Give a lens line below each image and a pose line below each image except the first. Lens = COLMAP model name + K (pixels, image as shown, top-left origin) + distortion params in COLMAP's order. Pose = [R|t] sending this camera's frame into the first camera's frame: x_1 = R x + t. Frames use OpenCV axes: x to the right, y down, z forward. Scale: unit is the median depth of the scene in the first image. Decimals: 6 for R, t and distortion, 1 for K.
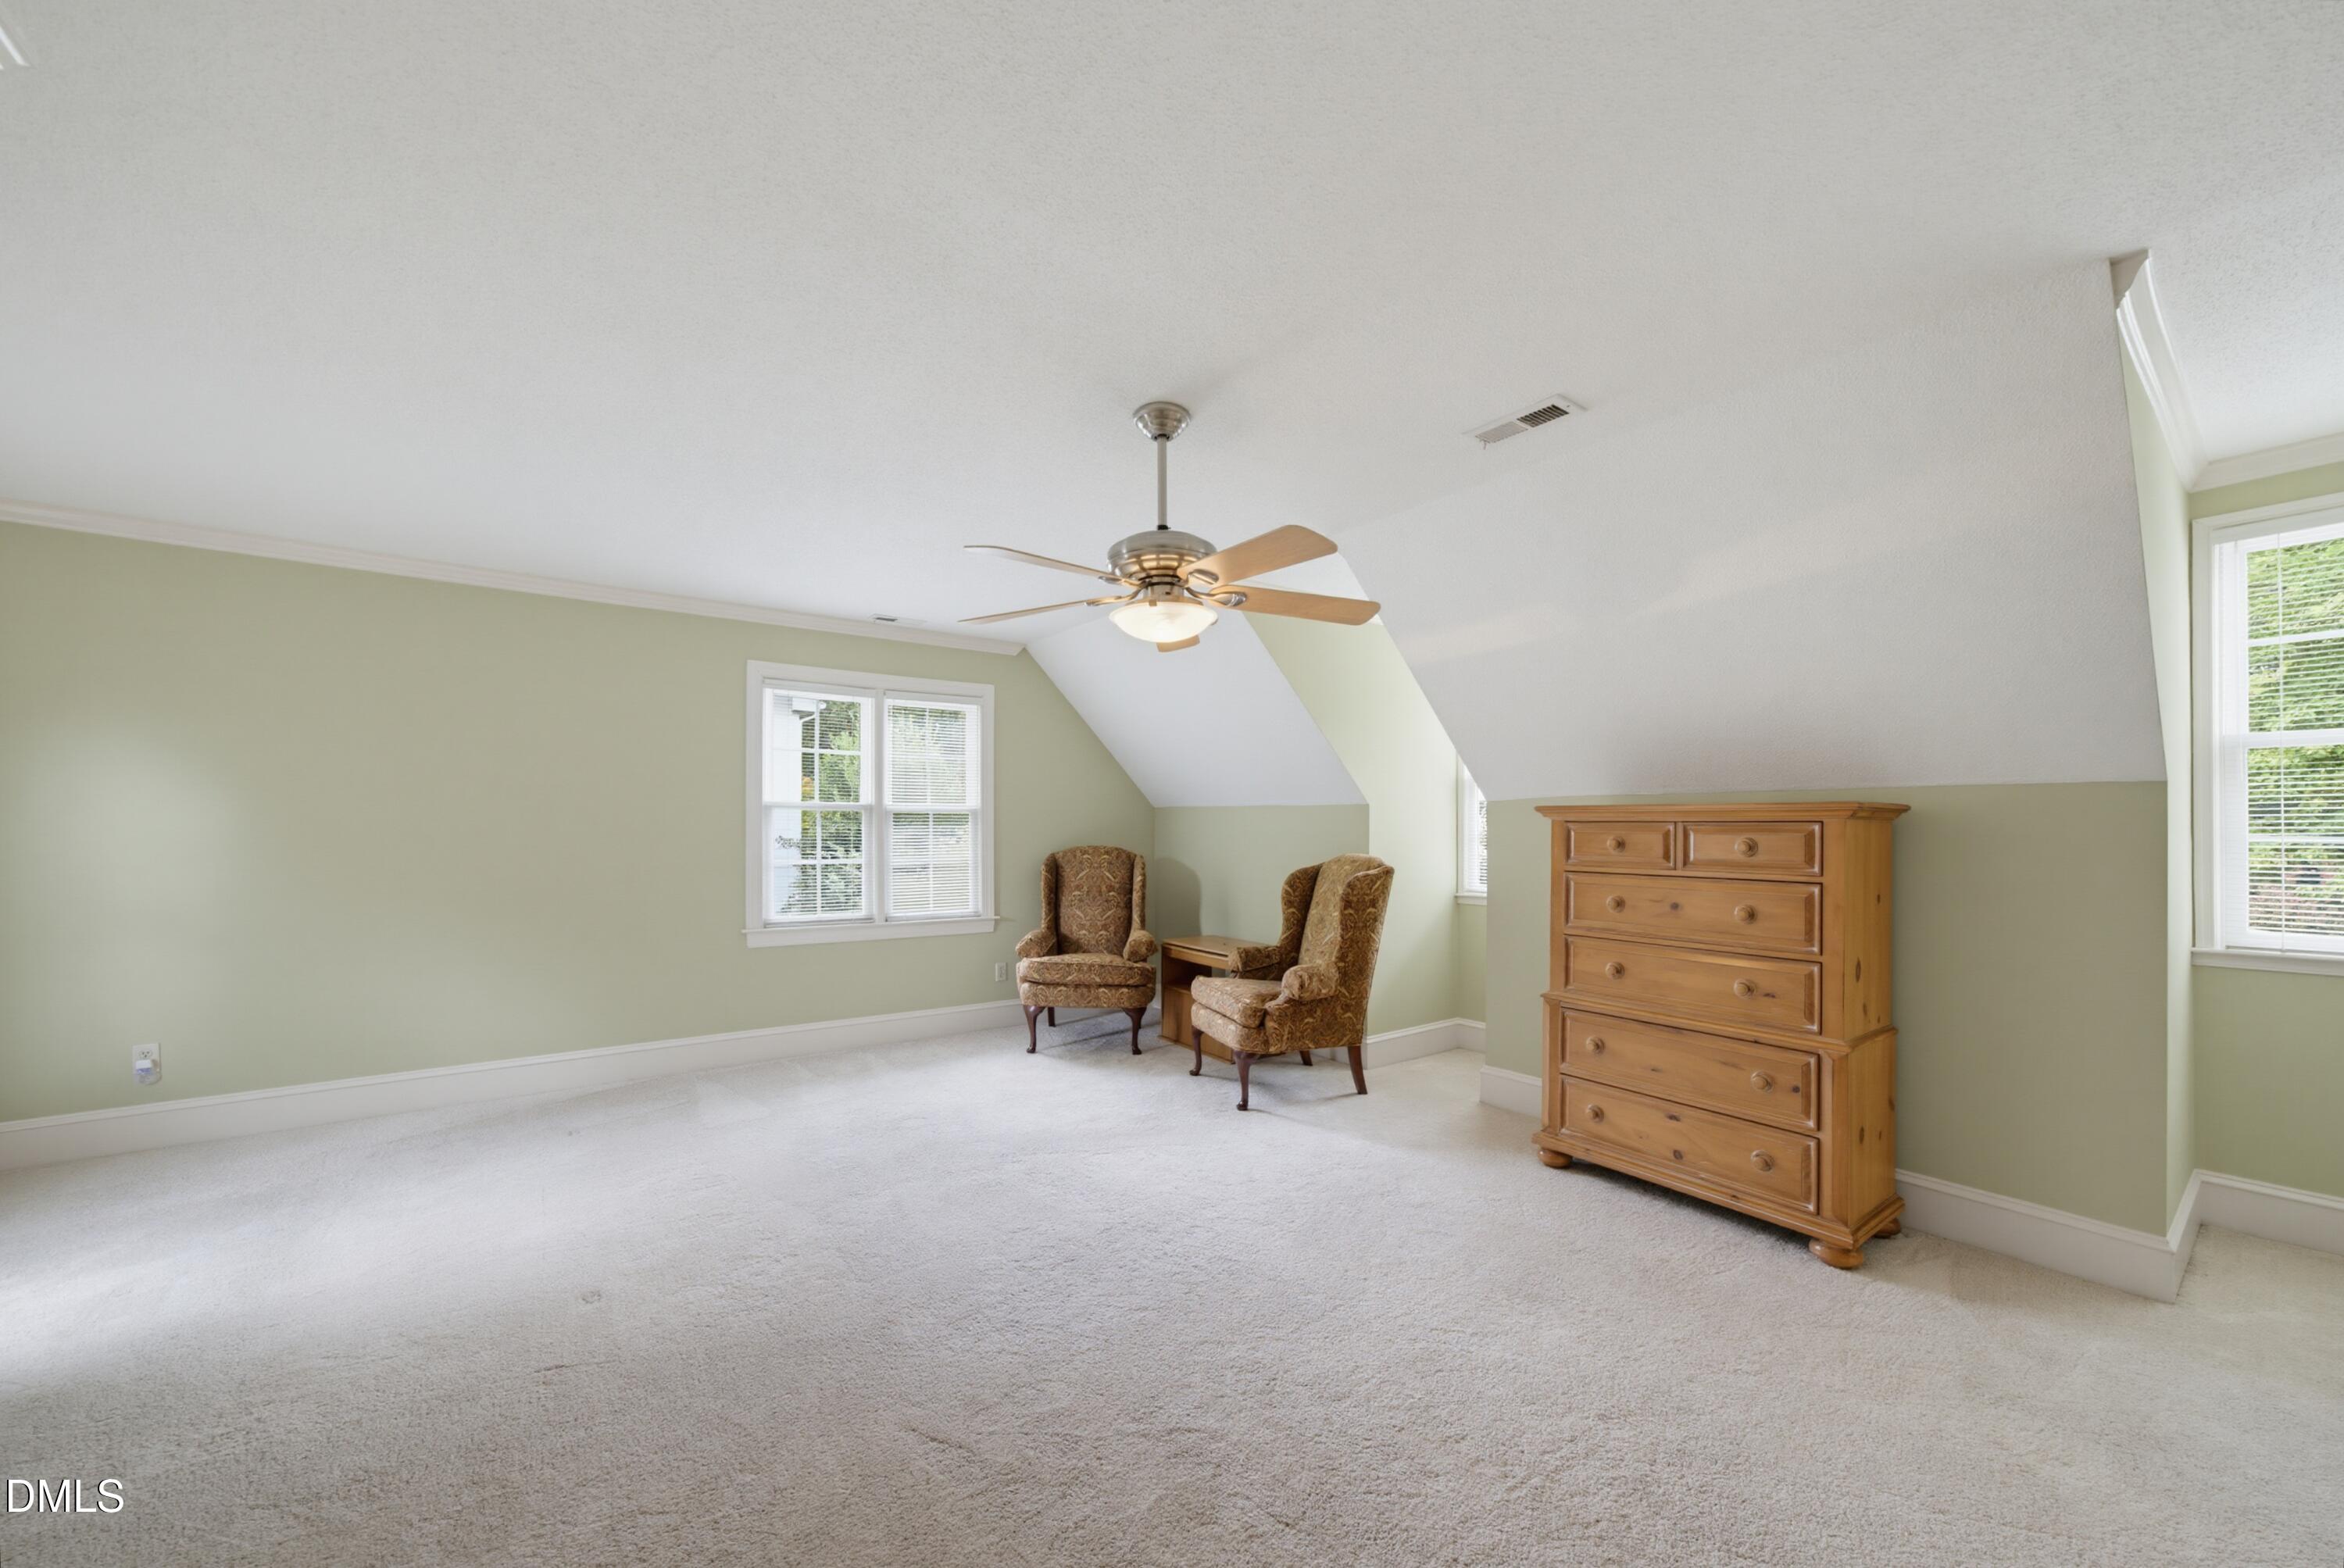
lens RADIAL K [[883.3, 0, 1172.3], [0, 883.3, 842.3], [0, 0, 1]] dist [-0.010684, 0.000010]
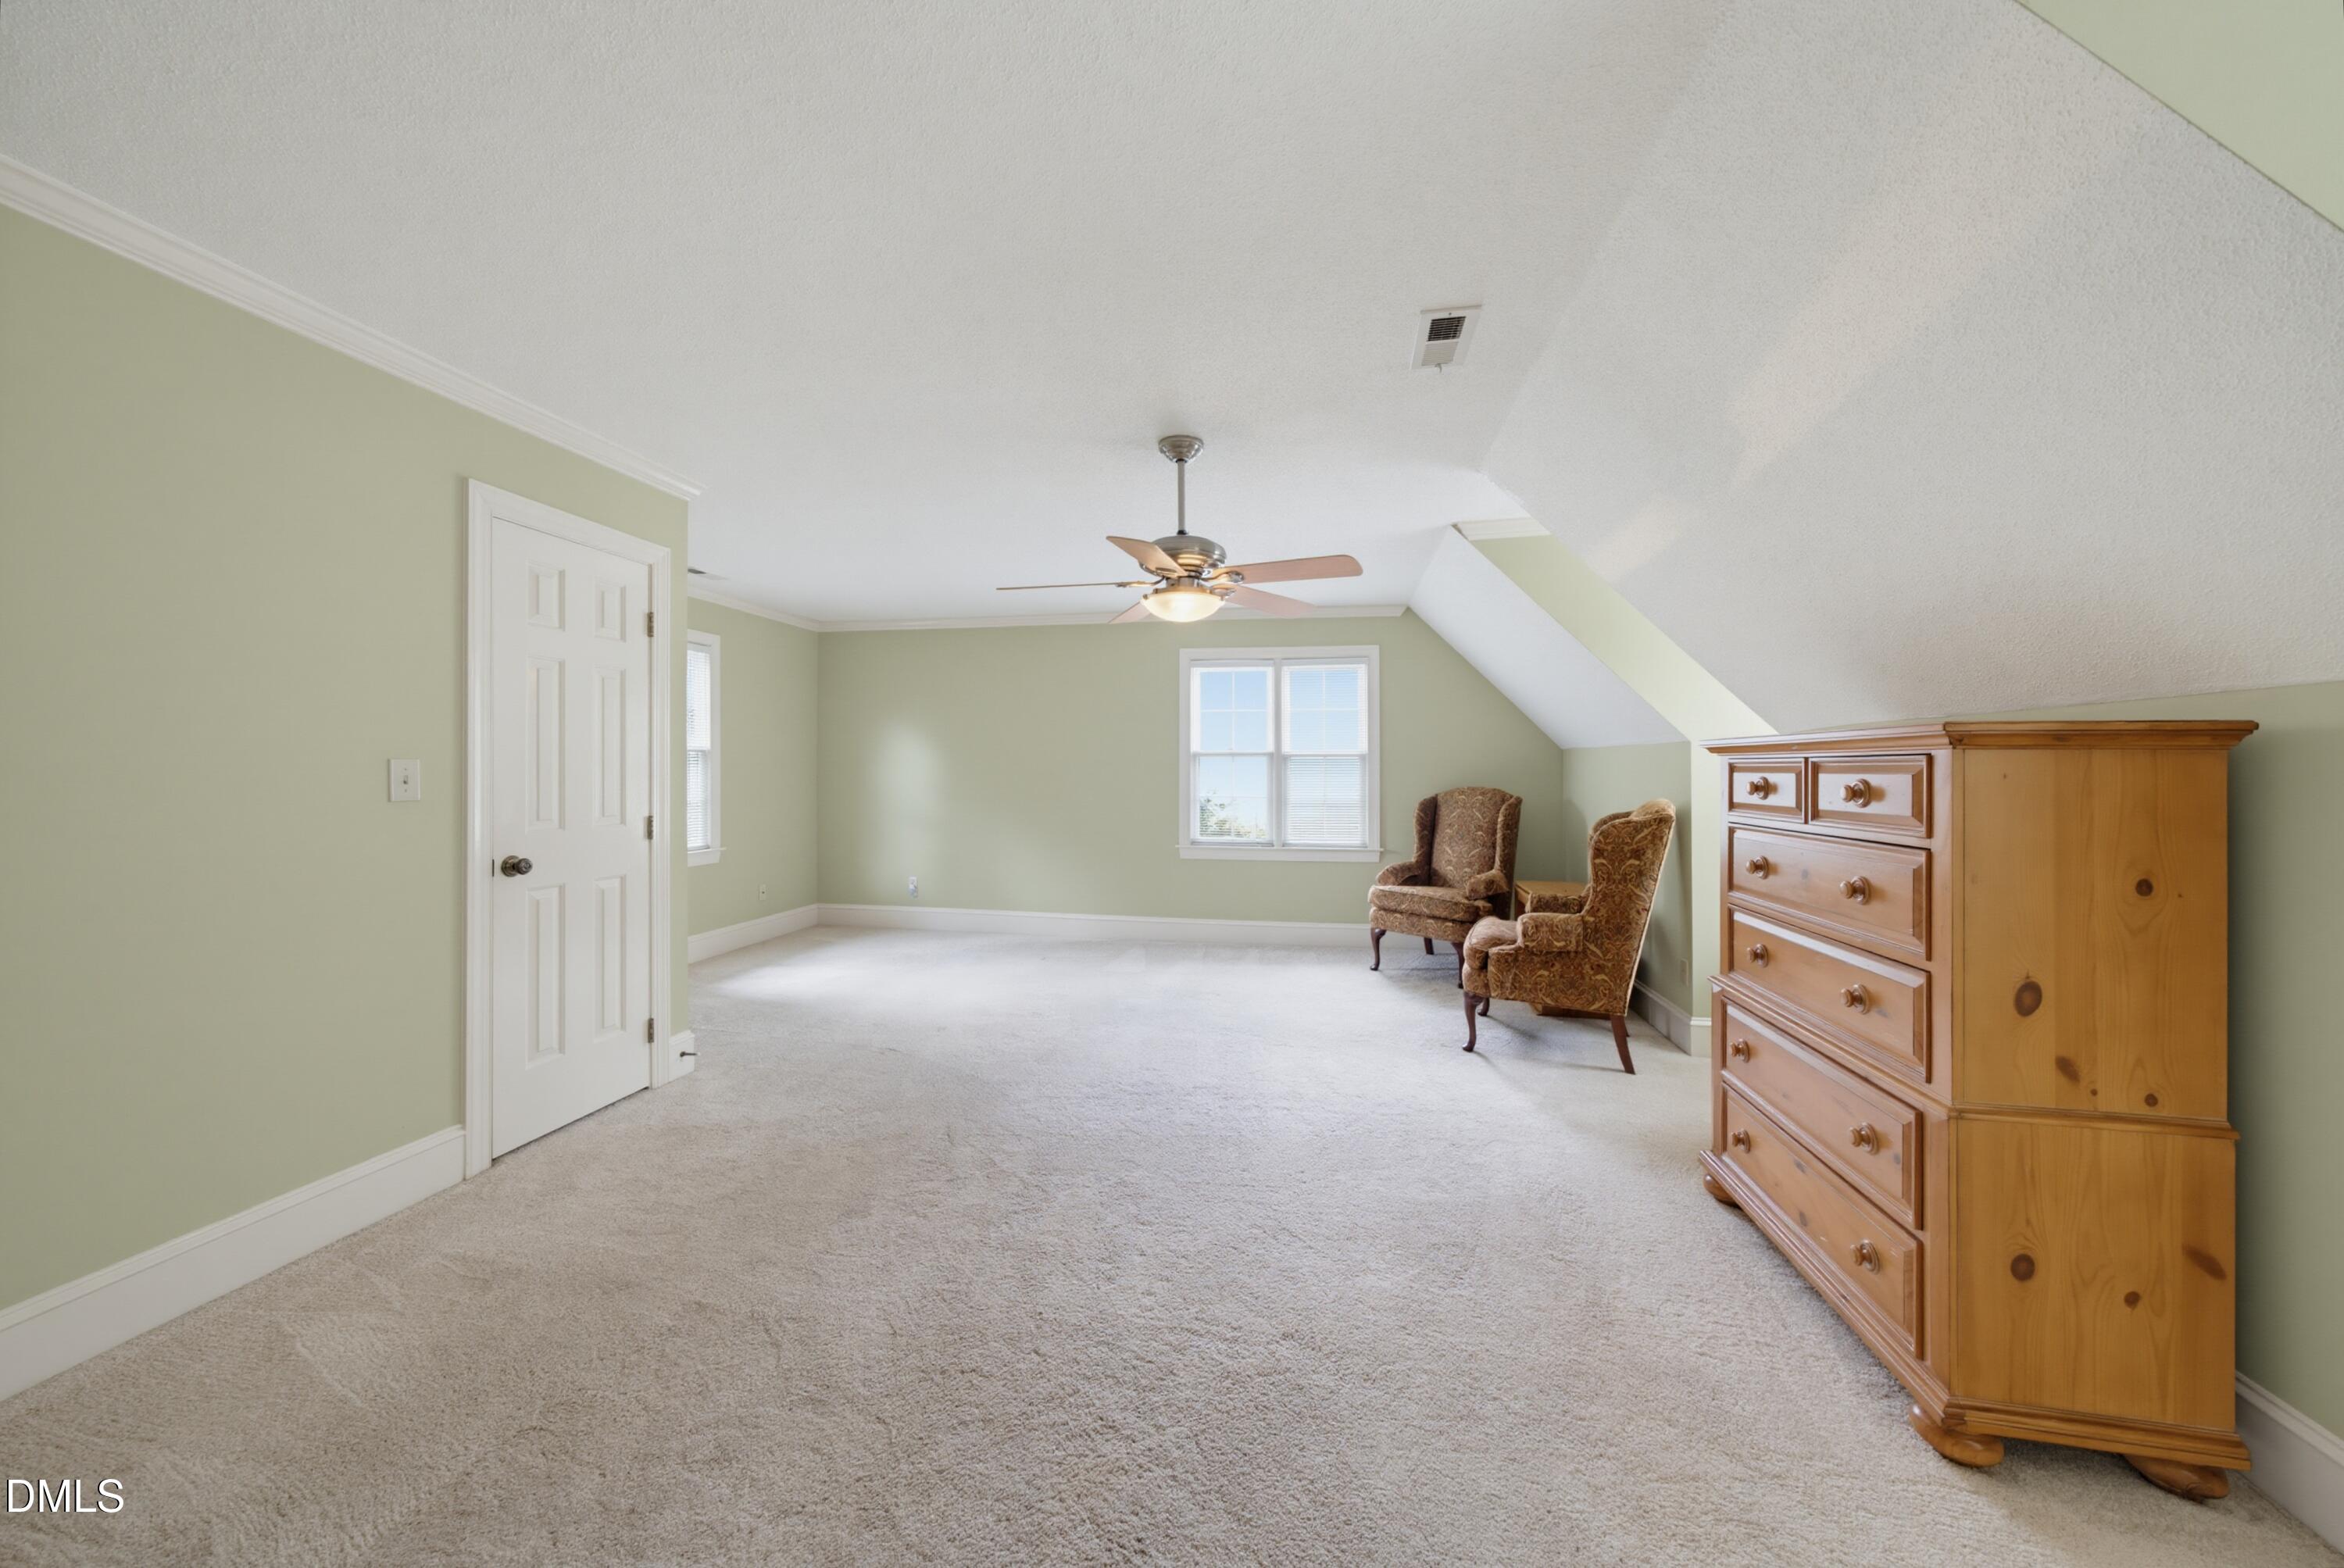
lens RADIAL K [[812.1, 0, 1172.0], [0, 812.1, 784.0], [0, 0, 1]] dist [-0.001819, -0.000306]
pose [[0.685772, 0.009984, -0.727748, 0.420726], [-0.011151, 0.999933, 0.003210, 0.001468], [0.727731, 0.005913, 0.685837, 0.096701]]
